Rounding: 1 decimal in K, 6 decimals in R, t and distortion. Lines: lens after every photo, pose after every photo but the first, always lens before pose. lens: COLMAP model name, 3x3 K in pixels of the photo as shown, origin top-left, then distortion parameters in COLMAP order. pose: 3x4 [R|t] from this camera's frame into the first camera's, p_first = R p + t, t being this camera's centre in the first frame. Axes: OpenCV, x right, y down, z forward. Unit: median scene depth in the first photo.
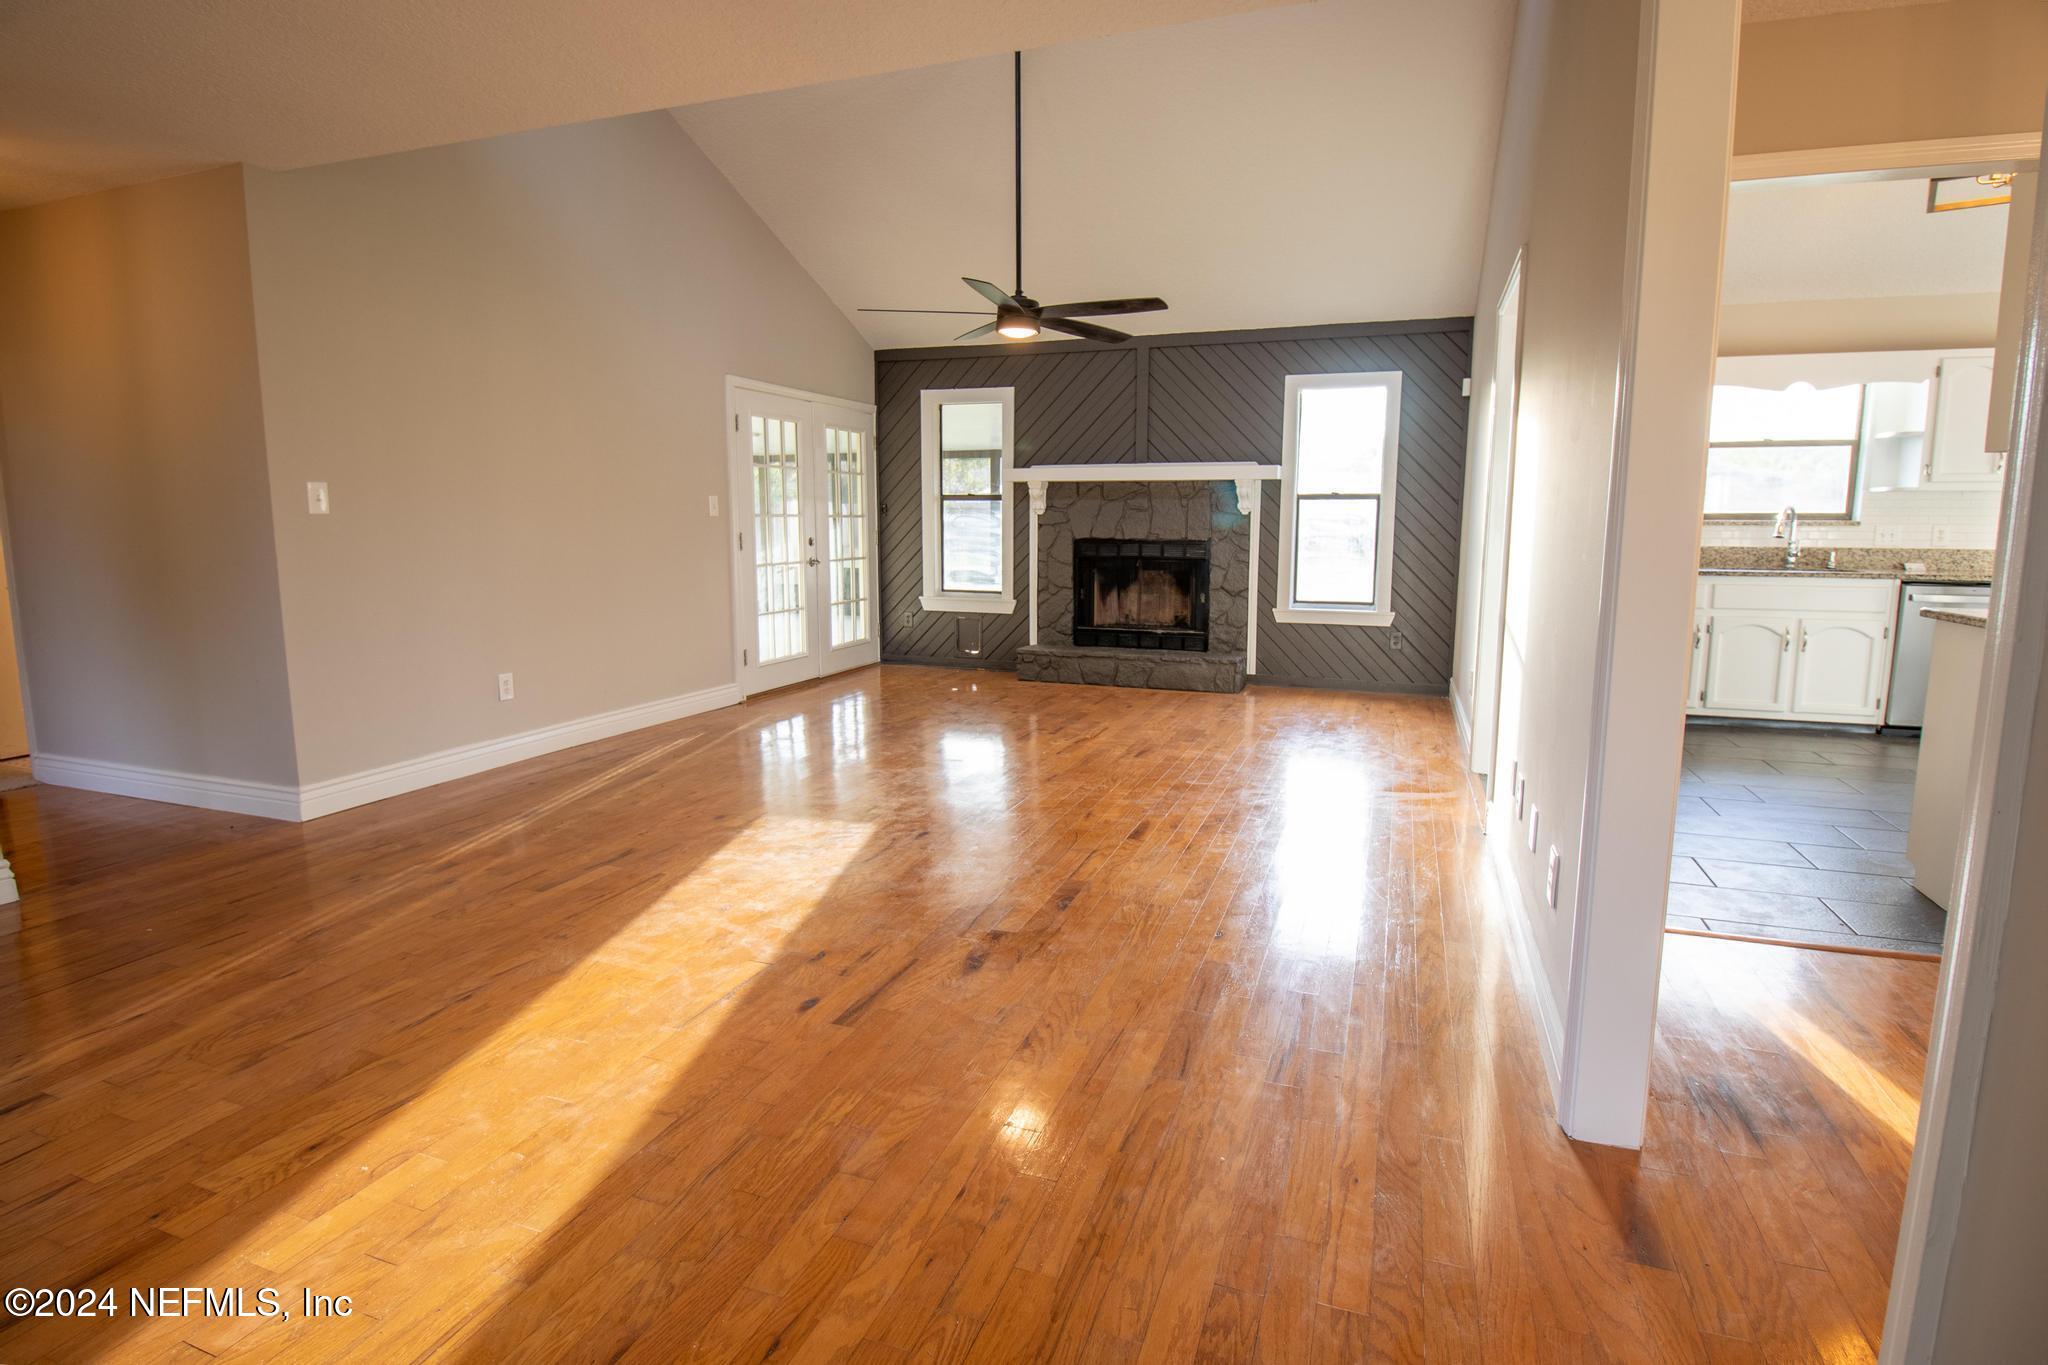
lens RADIAL K [[1078.3, 0, 1024.0], [0, 1078.3, 673.7], [0, 0, 1]] dist [0.000368, -0.001462]
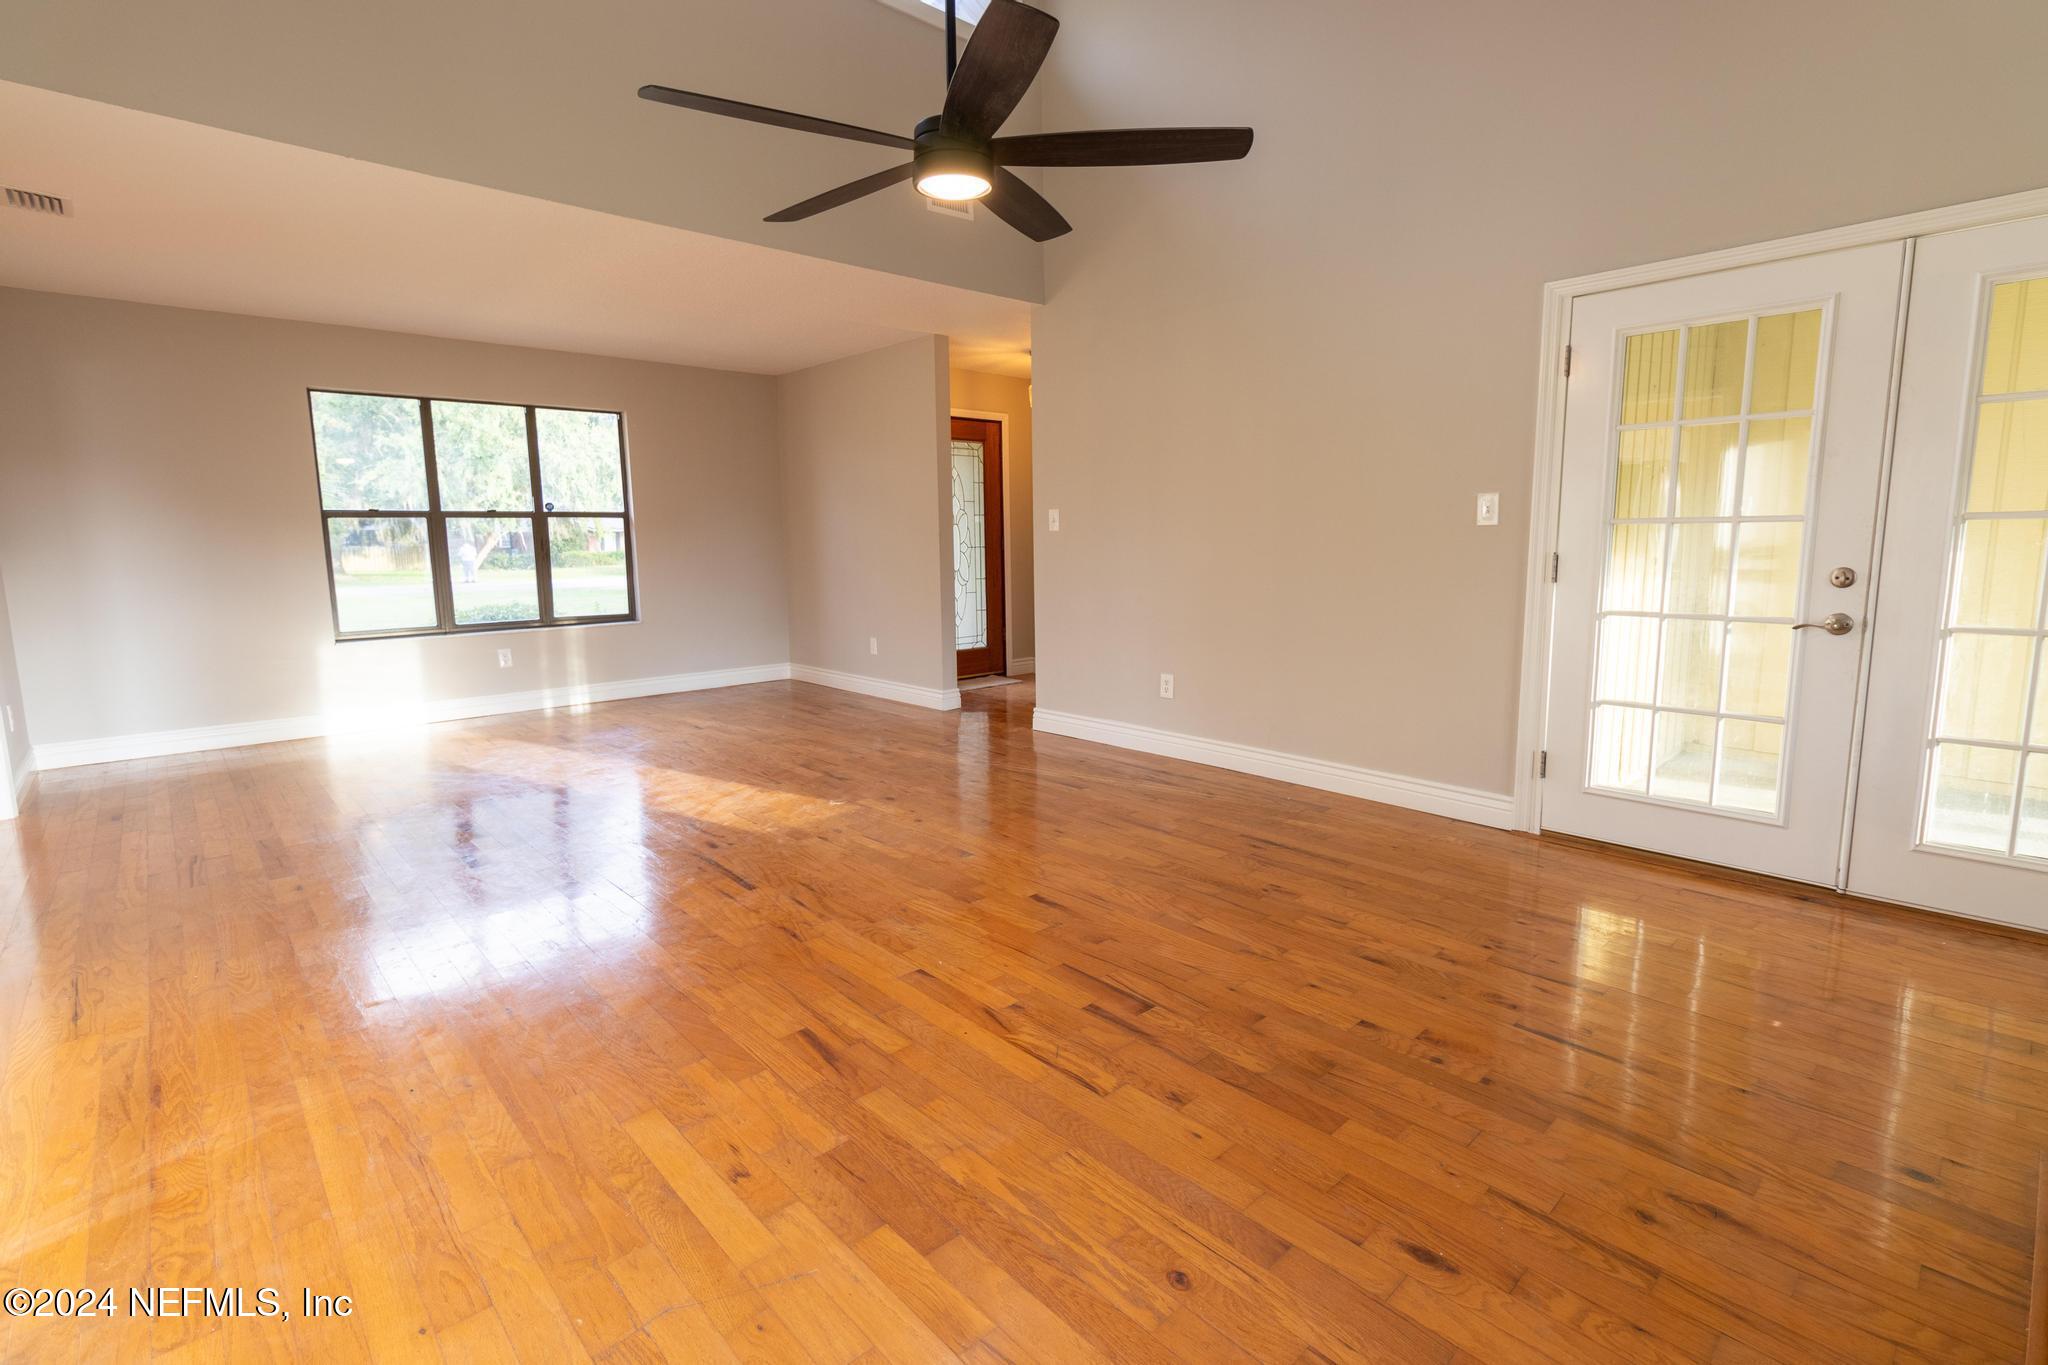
lens RADIAL K [[925.9, 0, 1023.5], [0, 925.9, 667.1], [0, 0, 1]] dist [-0.001256, 0.001064]
pose [[-0.464801, 0.130244, -0.875783, 0.302811], [-0.114490, 0.971977, 0.205313, -0.135101], [0.877982, 0.195698, -0.436864, 0.941144]]
